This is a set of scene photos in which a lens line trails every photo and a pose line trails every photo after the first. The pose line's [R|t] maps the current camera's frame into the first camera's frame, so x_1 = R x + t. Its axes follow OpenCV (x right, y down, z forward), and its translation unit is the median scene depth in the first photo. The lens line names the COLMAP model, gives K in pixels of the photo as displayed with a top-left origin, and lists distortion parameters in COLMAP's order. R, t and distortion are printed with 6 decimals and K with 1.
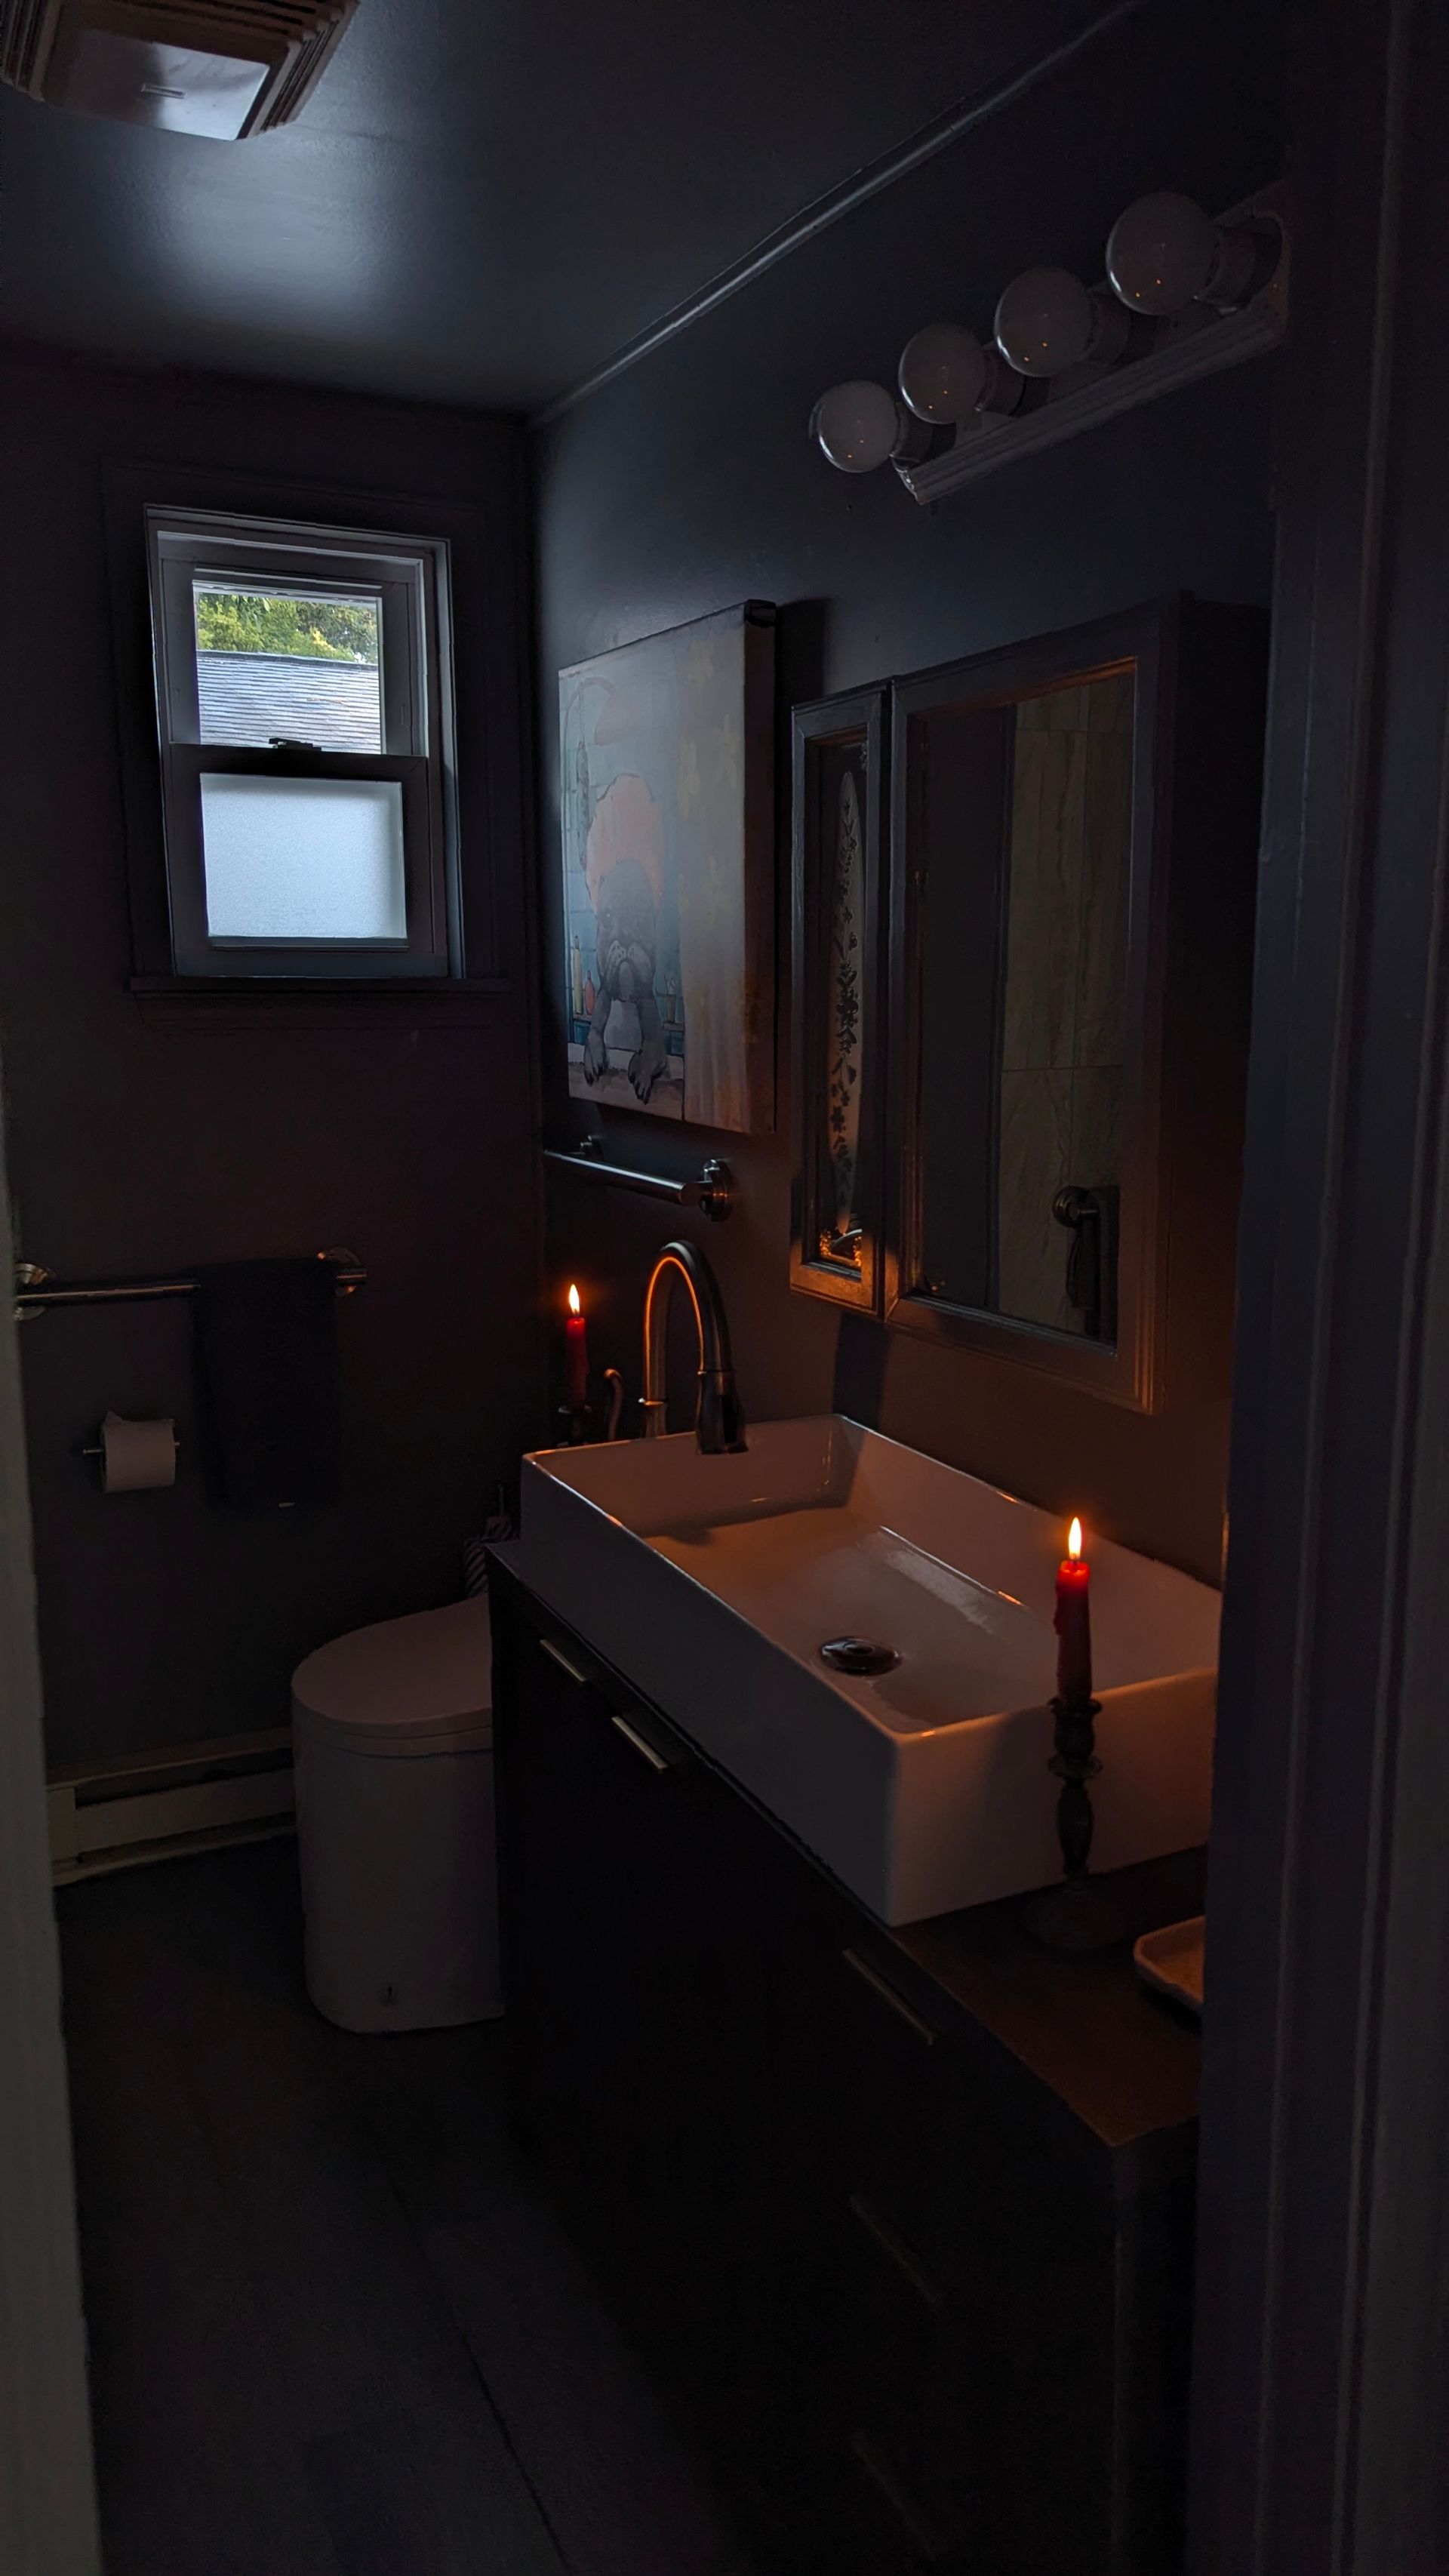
lens RADIAL K [[1849.0, 0, 725.6], [0, 1849.0, 1302.7], [0, 0, 1]] dist [0.062446, -0.048939]
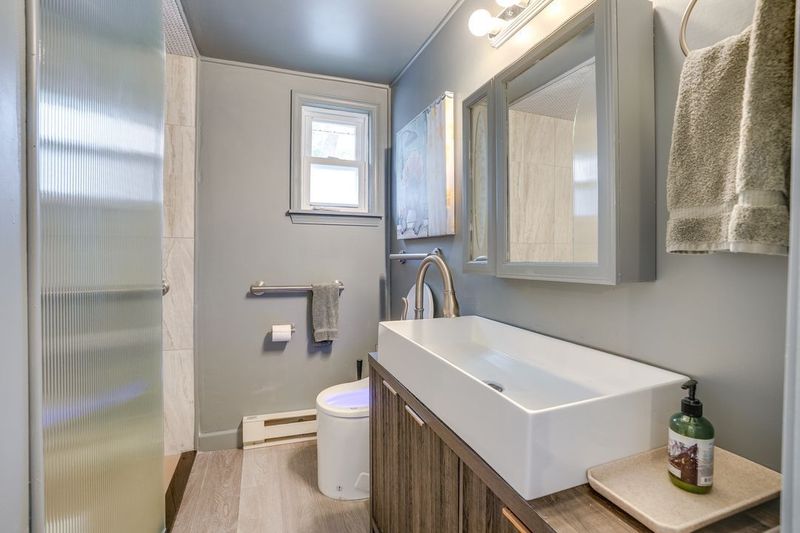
lens RADIAL K [[363.3, 0, 401.3], [0, 363.3, 259.7], [0, 0, 1]] dist [-0.002207, -0.000207]
pose [[0.997086, 0.010658, -0.075537, -0.017782], [-0.024422, 0.982677, -0.183712, 0.071119], [0.072271, 0.185022, 0.980073, 0.269438]]
